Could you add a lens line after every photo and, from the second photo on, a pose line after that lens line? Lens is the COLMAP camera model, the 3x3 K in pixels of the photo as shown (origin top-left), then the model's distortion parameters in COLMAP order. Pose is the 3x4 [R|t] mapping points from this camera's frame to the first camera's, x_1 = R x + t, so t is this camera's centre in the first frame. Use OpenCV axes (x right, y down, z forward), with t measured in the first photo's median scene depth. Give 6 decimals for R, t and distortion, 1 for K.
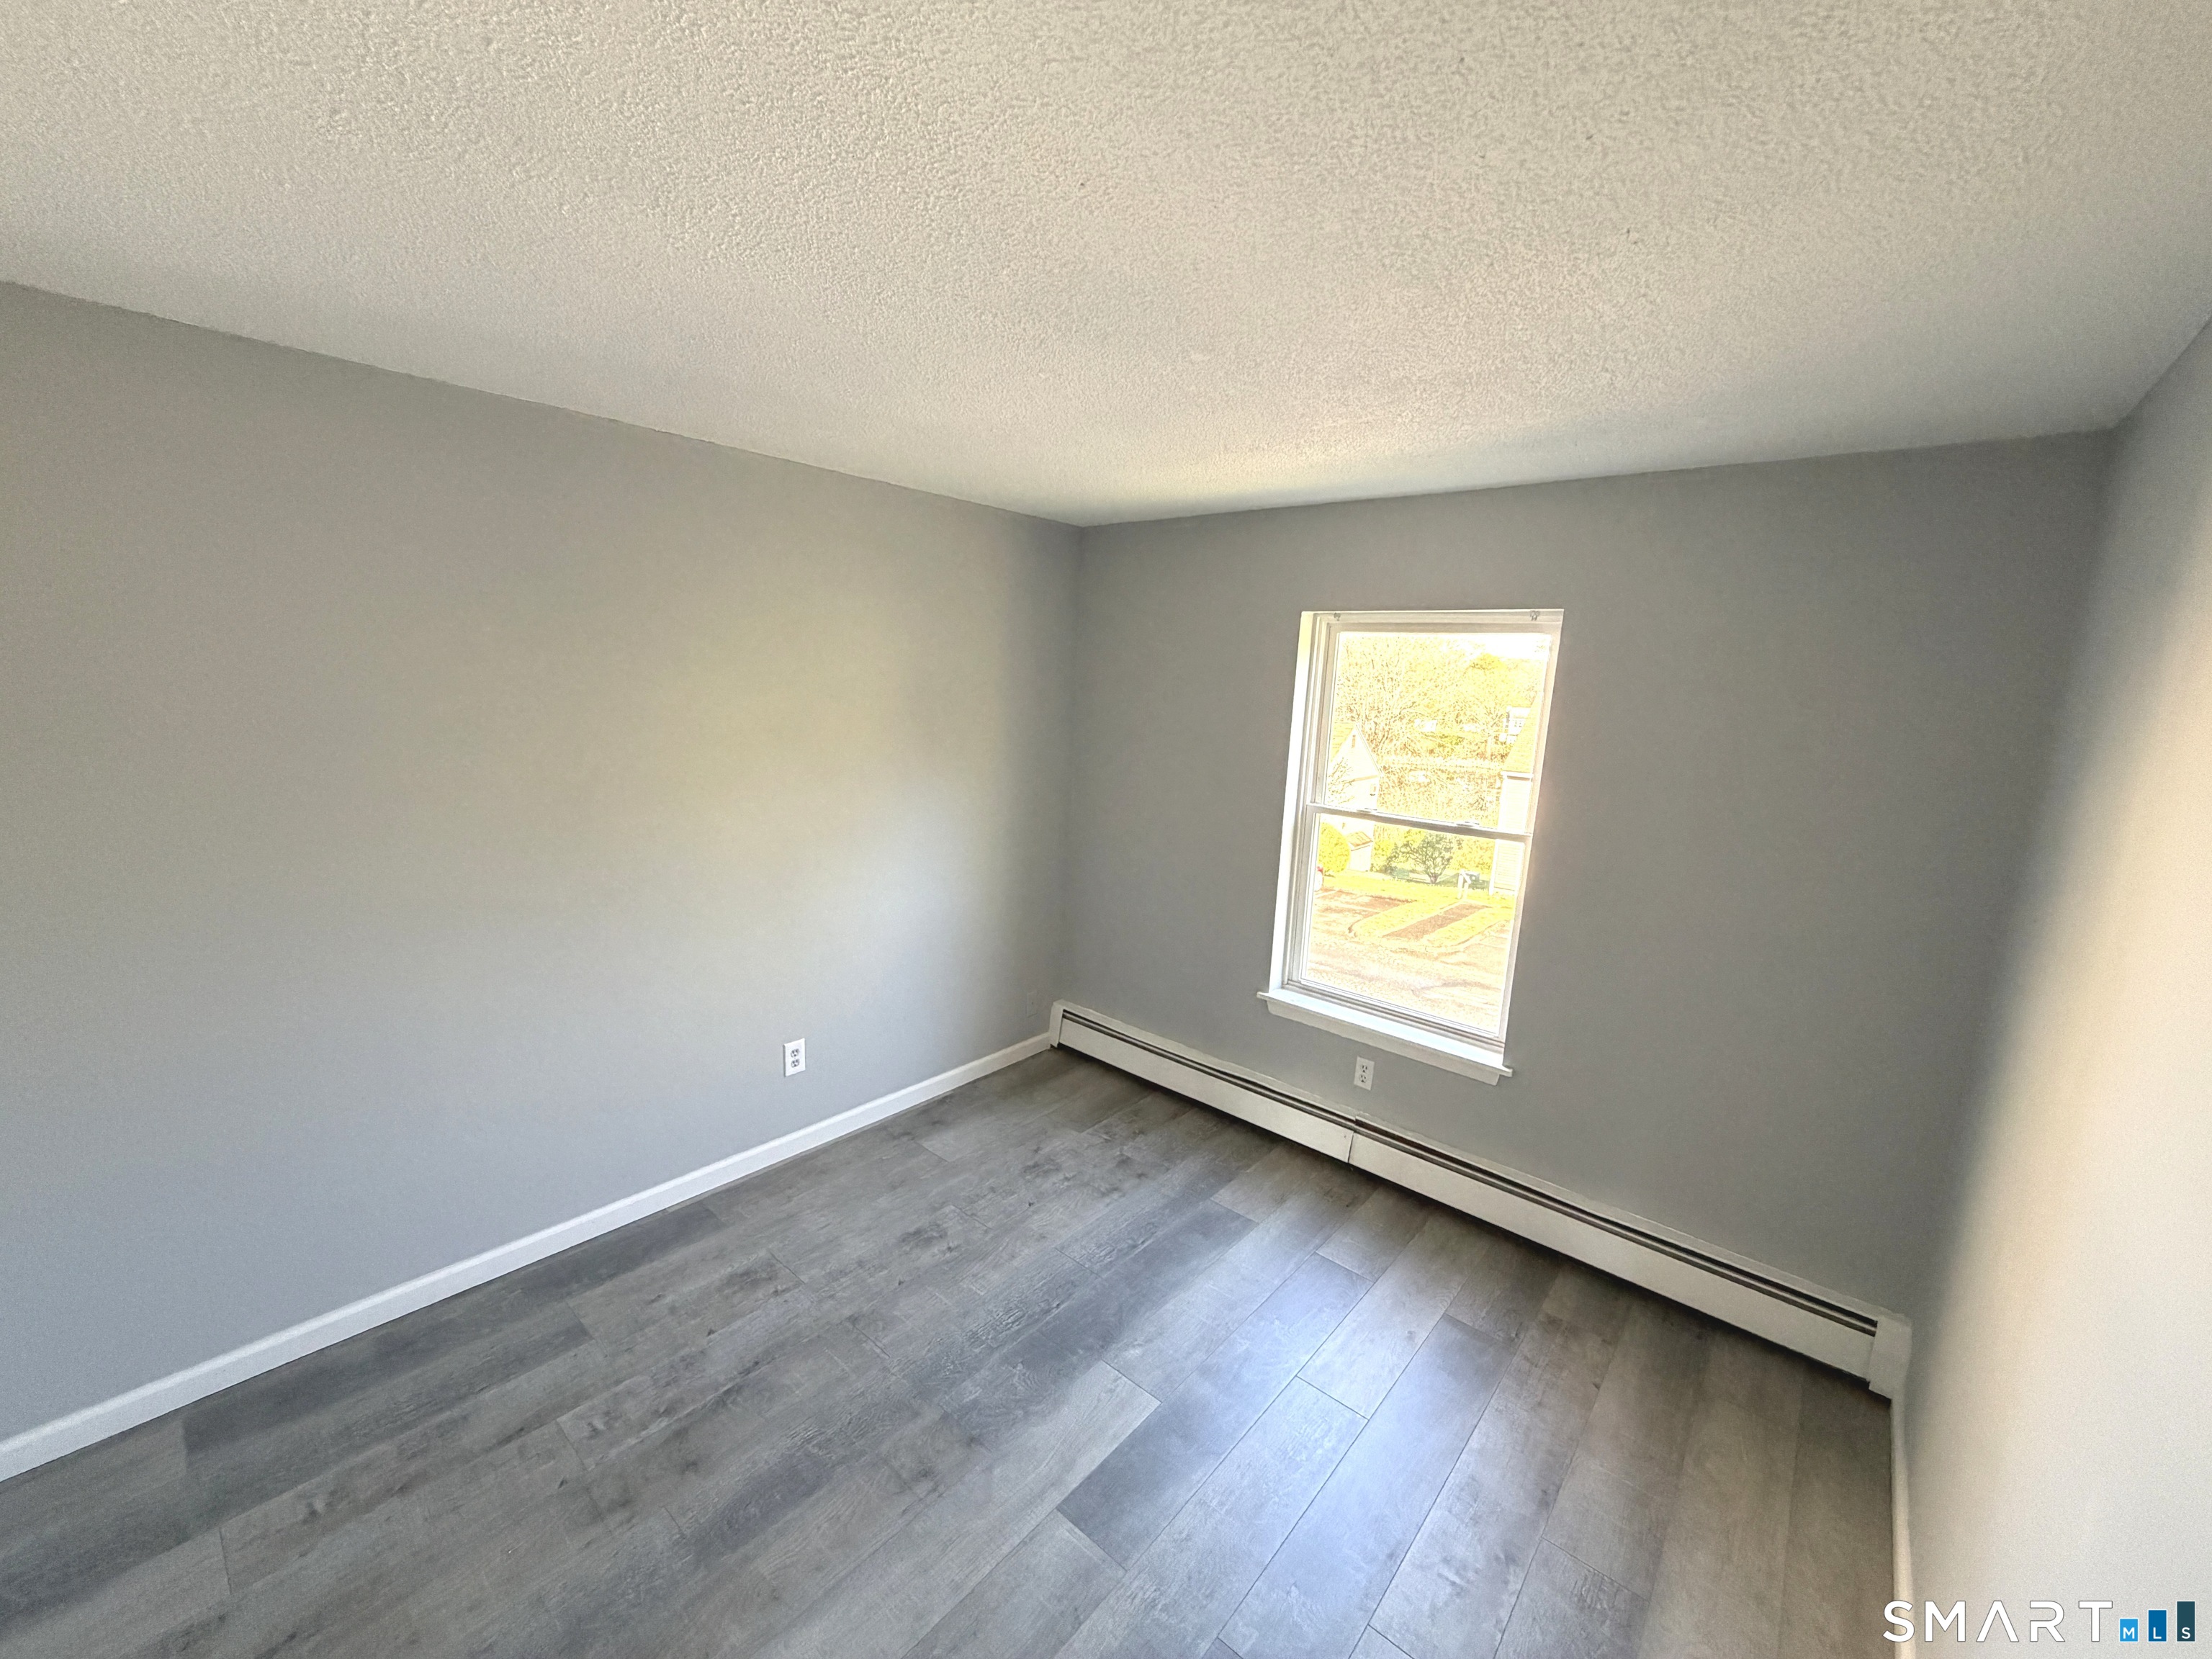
lens RADIAL K [[879.1, 0, 1103.7], [0, 879.1, 822.8], [0, 0, 1]] dist [-0.000955, 0.000055]
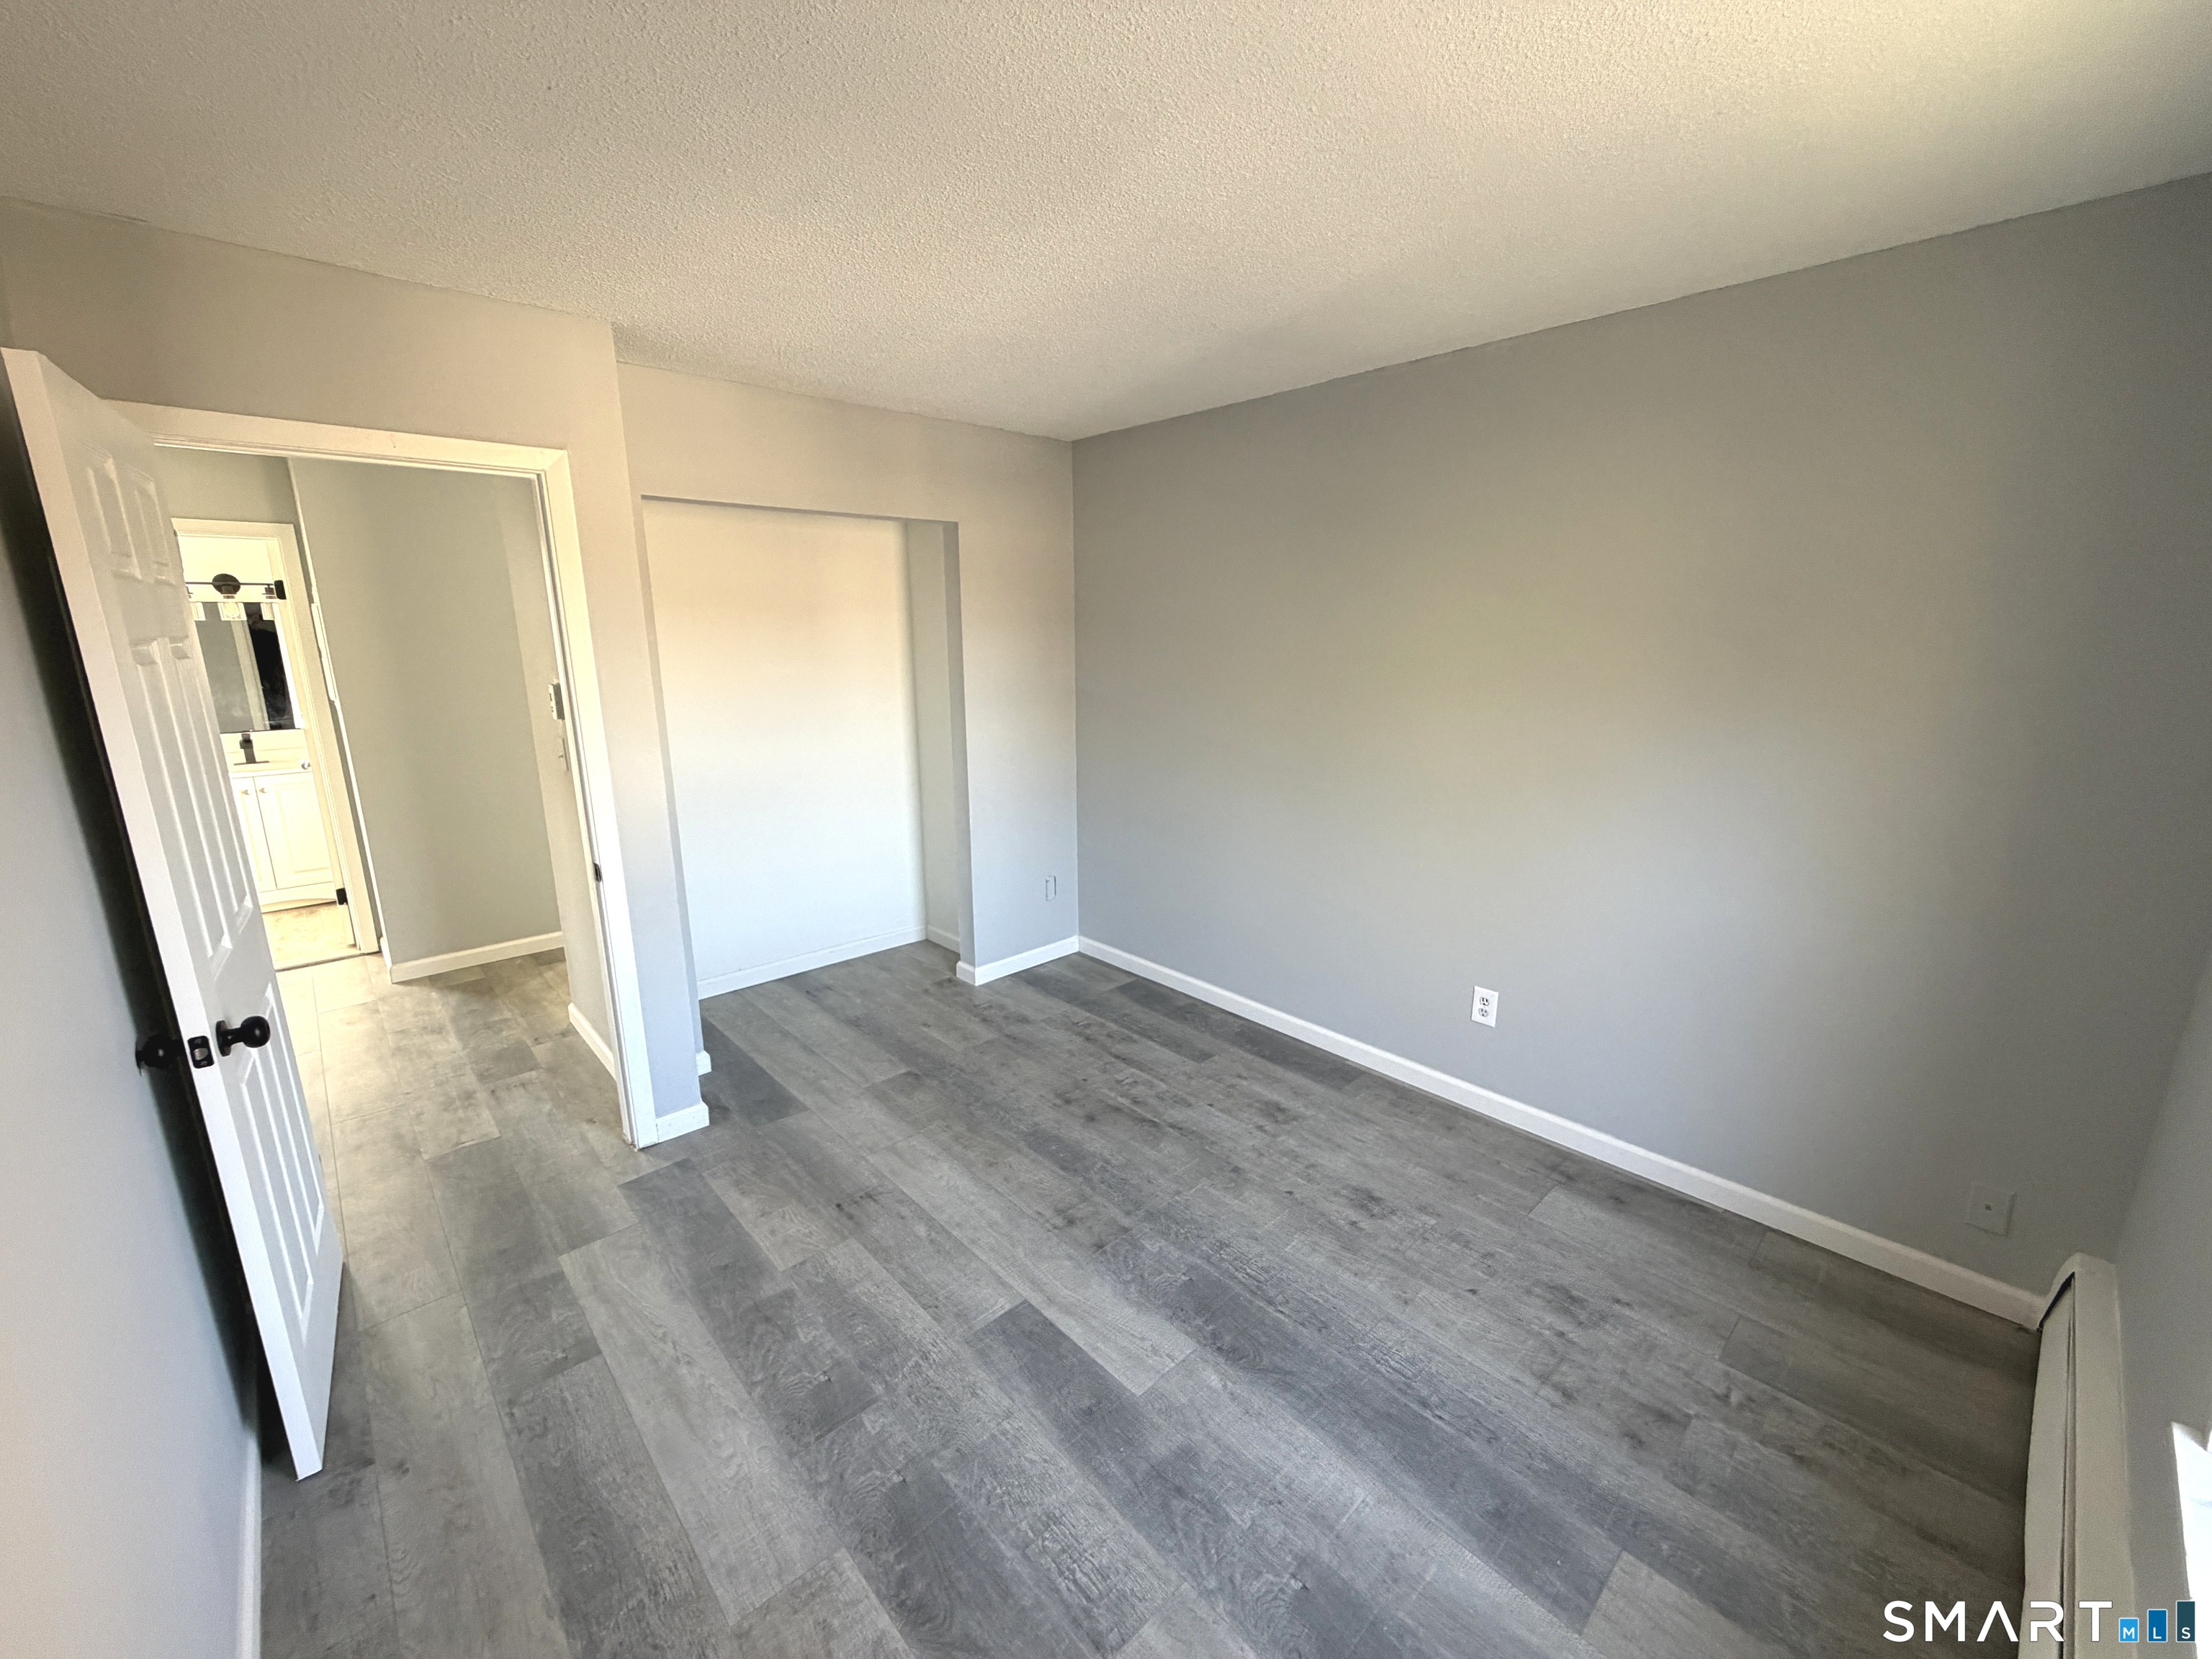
lens RADIAL K [[879.1, 0, 1107.8], [0, 879.1, 838.9], [0, 0, 1]] dist [-0.000955, 0.000055]
pose [[-0.107086, 0.191422, -0.975649, 0.714826], [-0.164963, 0.964270, 0.207296, -0.038305], [0.980469, 0.183144, -0.071682, 0.826183]]
